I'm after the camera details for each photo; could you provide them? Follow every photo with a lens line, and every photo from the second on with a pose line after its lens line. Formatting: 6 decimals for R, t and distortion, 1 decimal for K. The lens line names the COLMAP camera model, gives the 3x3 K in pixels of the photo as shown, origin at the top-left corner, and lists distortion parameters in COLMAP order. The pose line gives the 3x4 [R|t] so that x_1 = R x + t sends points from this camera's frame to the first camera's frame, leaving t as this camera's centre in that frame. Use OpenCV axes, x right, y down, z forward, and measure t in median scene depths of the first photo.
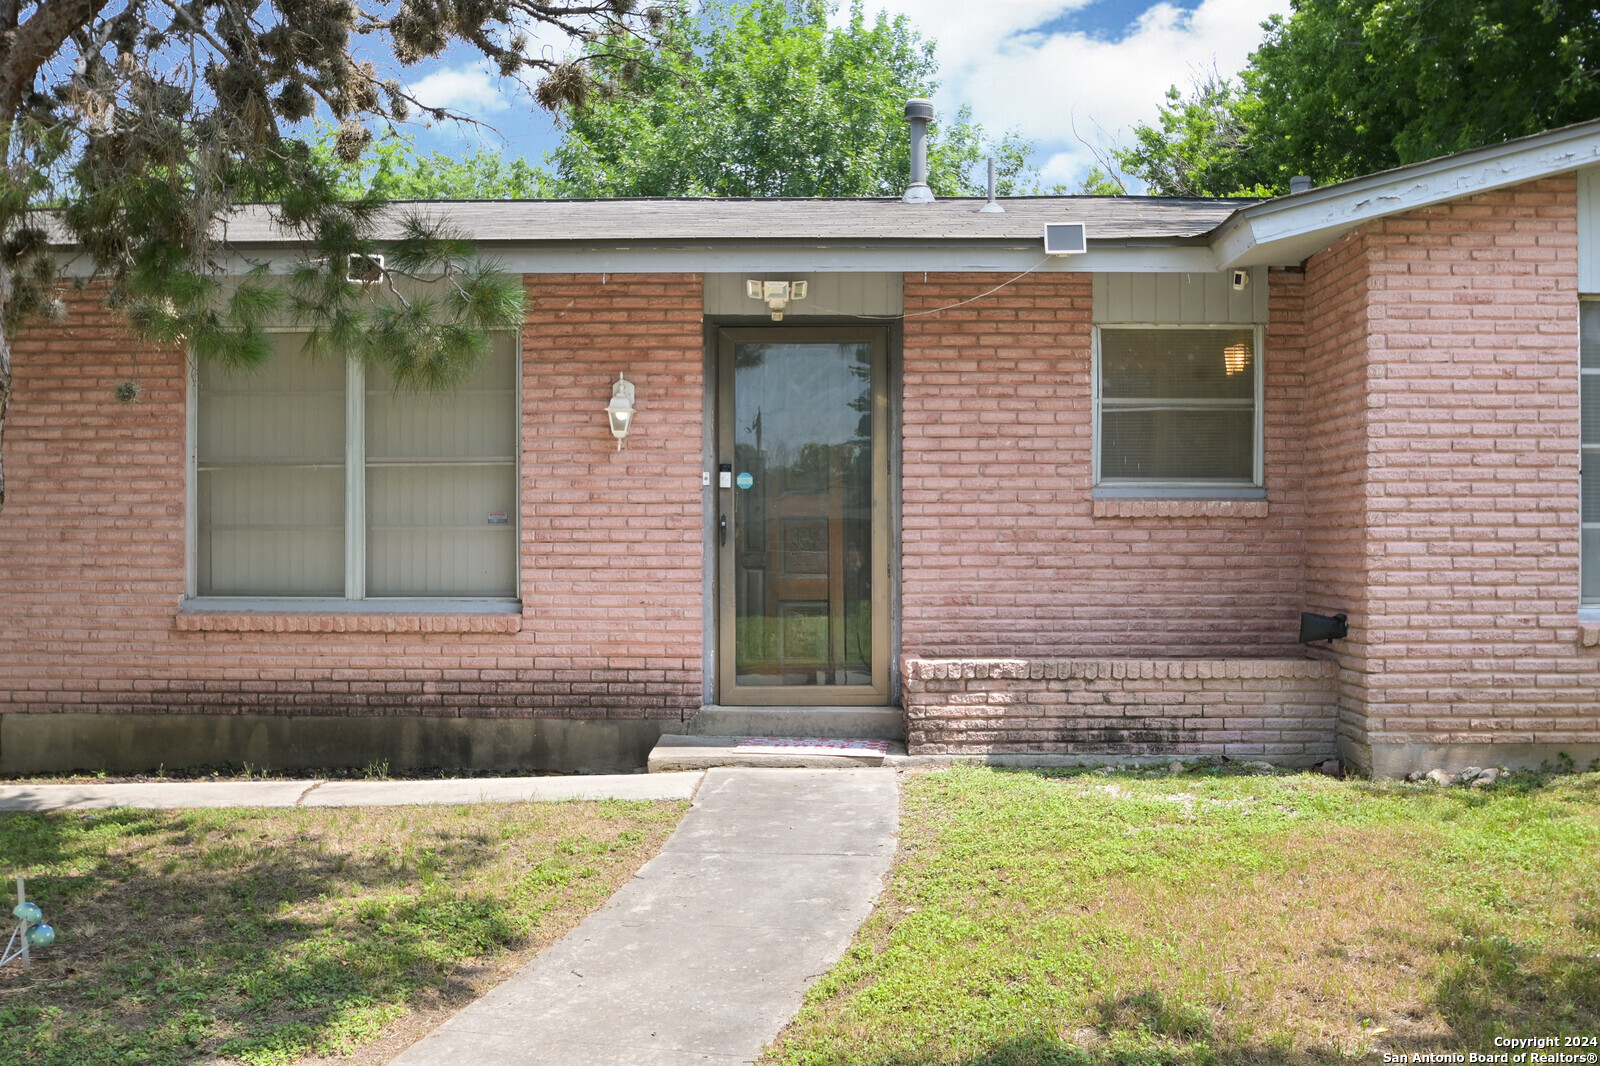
lens RADIAL K [[1635.0, 0, 801.9], [0, 1635.0, 534.4], [0, 0, 1]] dist [-0.067240, 0.000000]
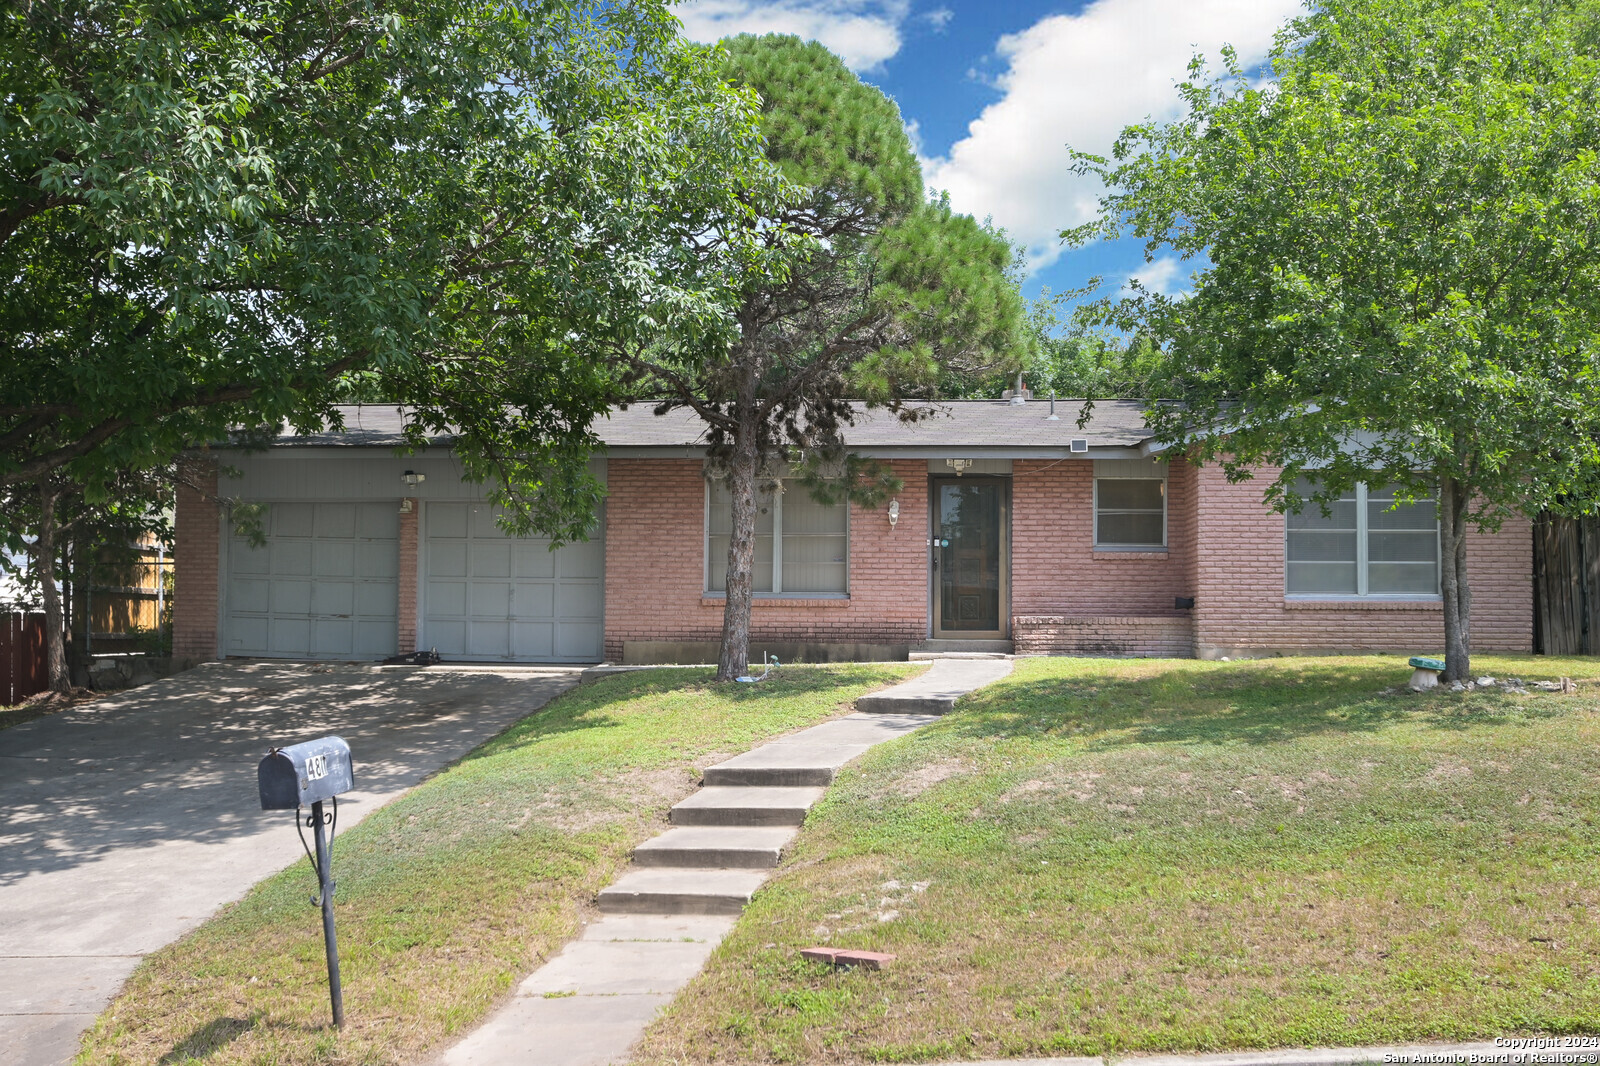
lens RADIAL K [[1635.0, 0, 800.1], [0, 1635.0, 534.2], [0, 0, 1]] dist [-0.067240, 0.000000]
pose [[0.998489, 0.005027, -0.054725, -0.116704], [-0.007673, 0.998807, -0.048233, 0.070611], [0.054417, 0.048580, 0.997336, -1.386410]]
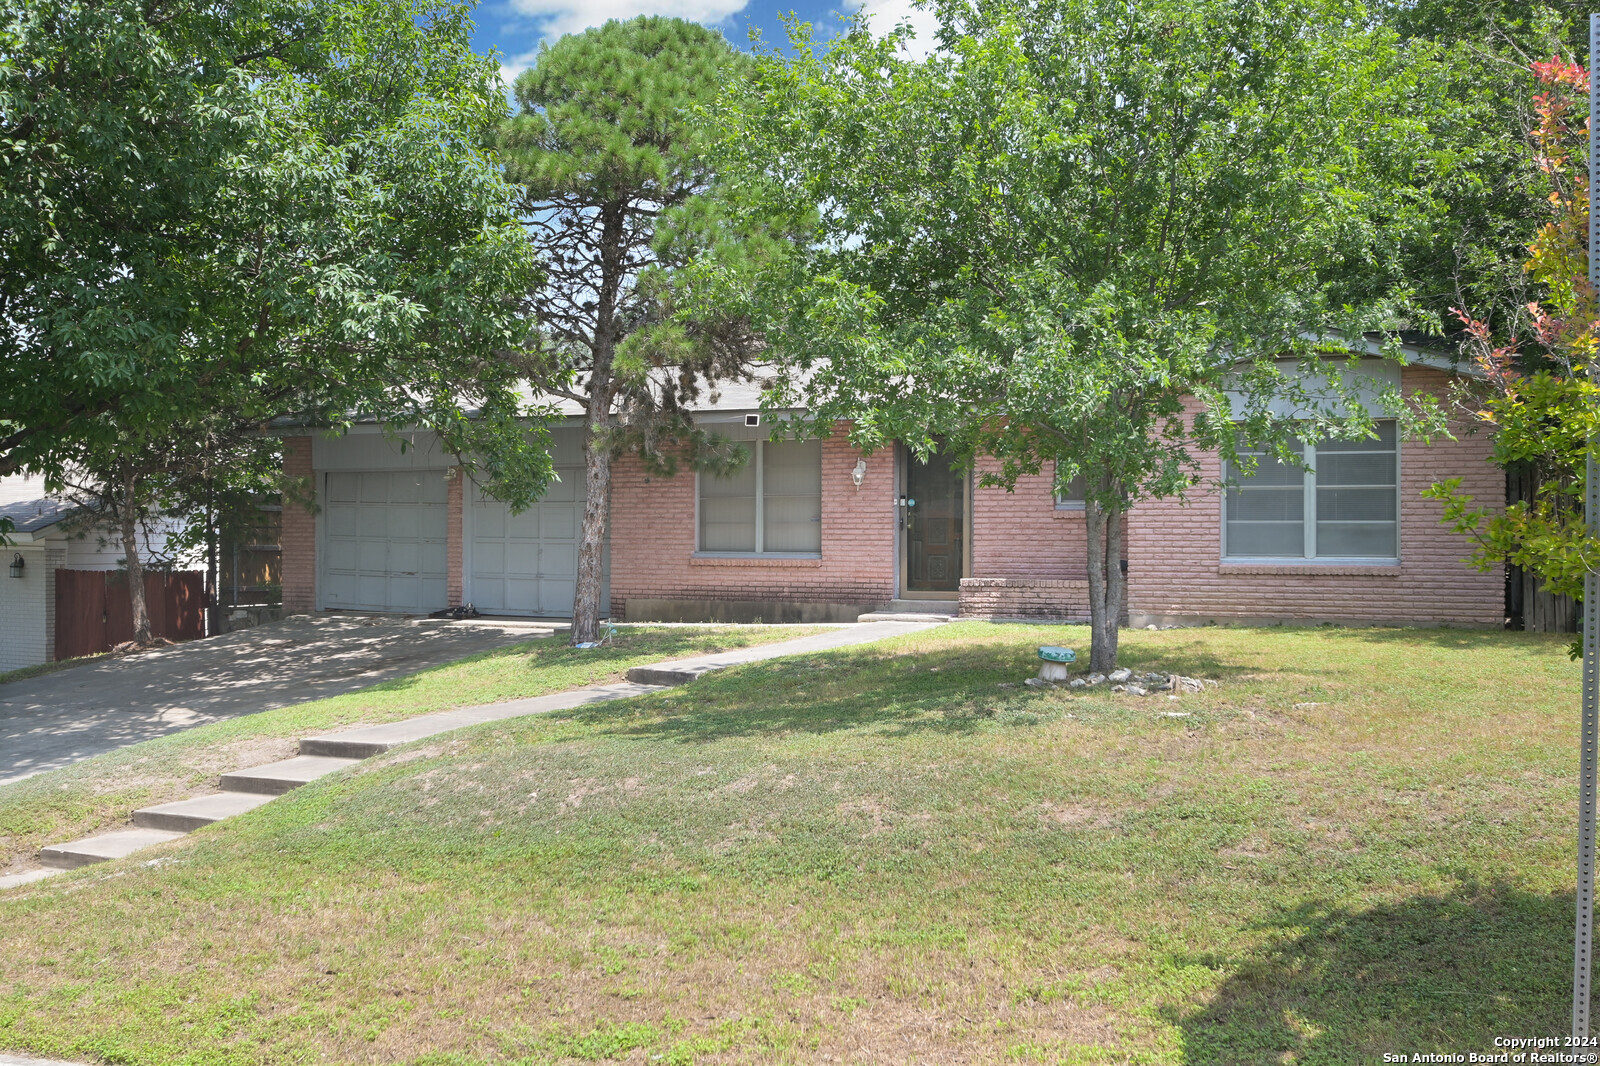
lens RADIAL K [[1635.0, 0, 799.2], [0, 1635.0, 533.0], [0, 0, 1]] dist [-0.067240, 0.000000]
pose [[0.916815, 0.001960, -0.399307, 0.760517], [-0.001160, 0.999997, 0.002246, 0.005278], [0.399310, -0.001596, 0.916814, -1.214000]]
